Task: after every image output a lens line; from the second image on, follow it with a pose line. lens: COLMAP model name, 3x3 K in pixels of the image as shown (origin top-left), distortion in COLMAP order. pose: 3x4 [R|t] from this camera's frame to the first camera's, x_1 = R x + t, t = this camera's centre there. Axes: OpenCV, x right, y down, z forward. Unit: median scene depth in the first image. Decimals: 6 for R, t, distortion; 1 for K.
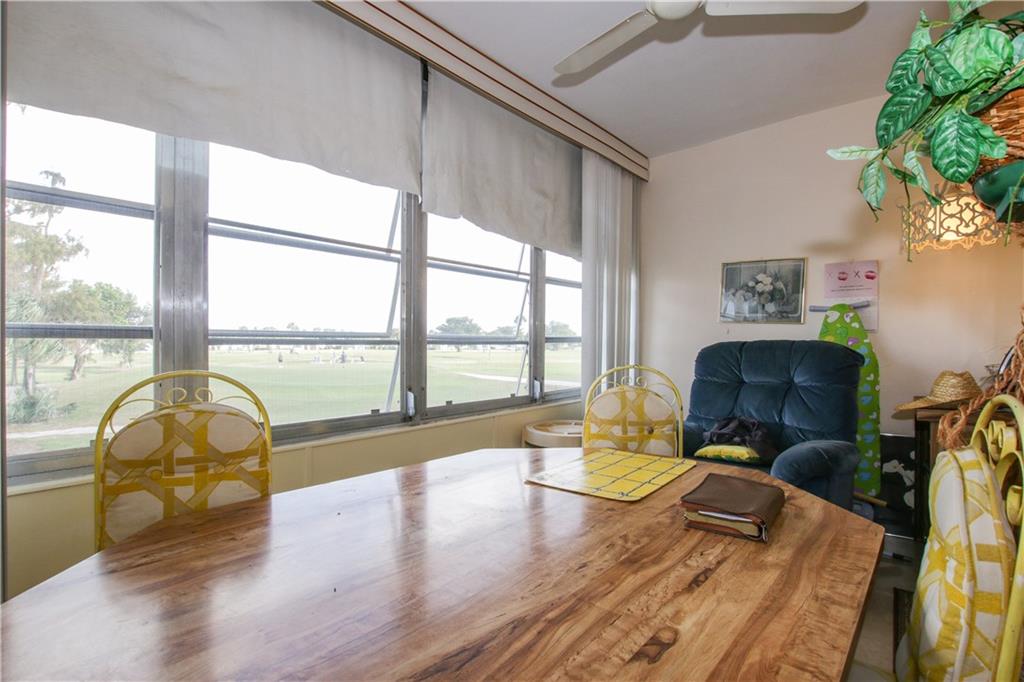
lens RADIAL K [[466.2, 0, 488.2], [0, 466.2, 338.8], [0, 0, 1]] dist [-0.027152, 0.000455]
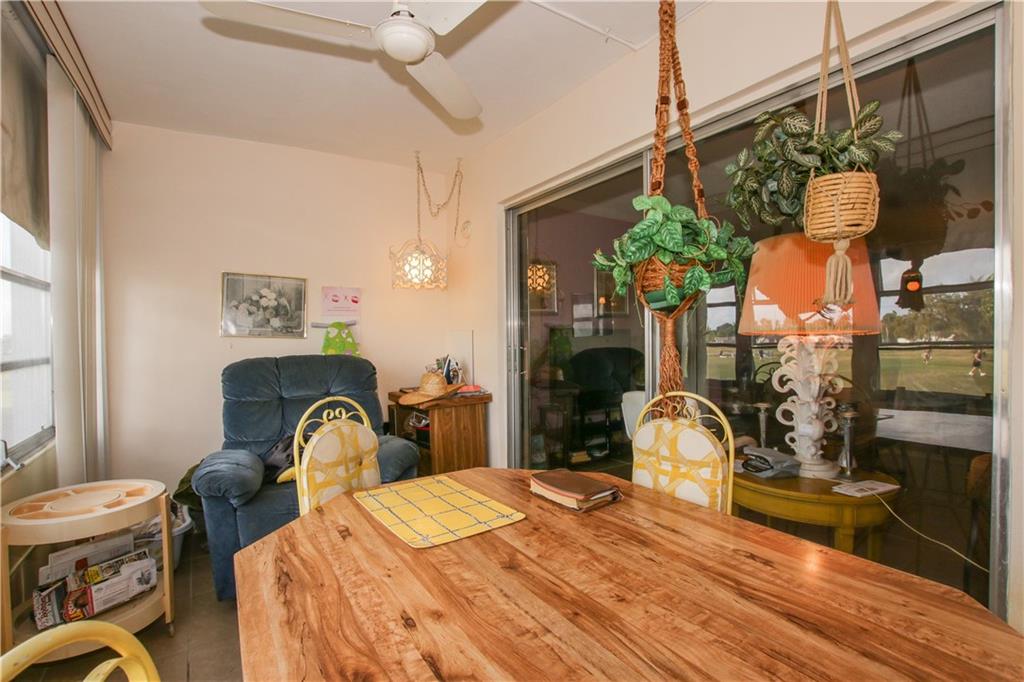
lens RADIAL K [[466.2, 0, 510.0], [0, 466.2, 341.8], [0, 0, 1]] dist [-0.027152, 0.000455]
pose [[0.292527, -0.015340, 0.956134, -0.249877], [0.015333, 0.999818, 0.011350, -0.031106], [-0.956134, 0.011340, 0.292709, 0.216255]]
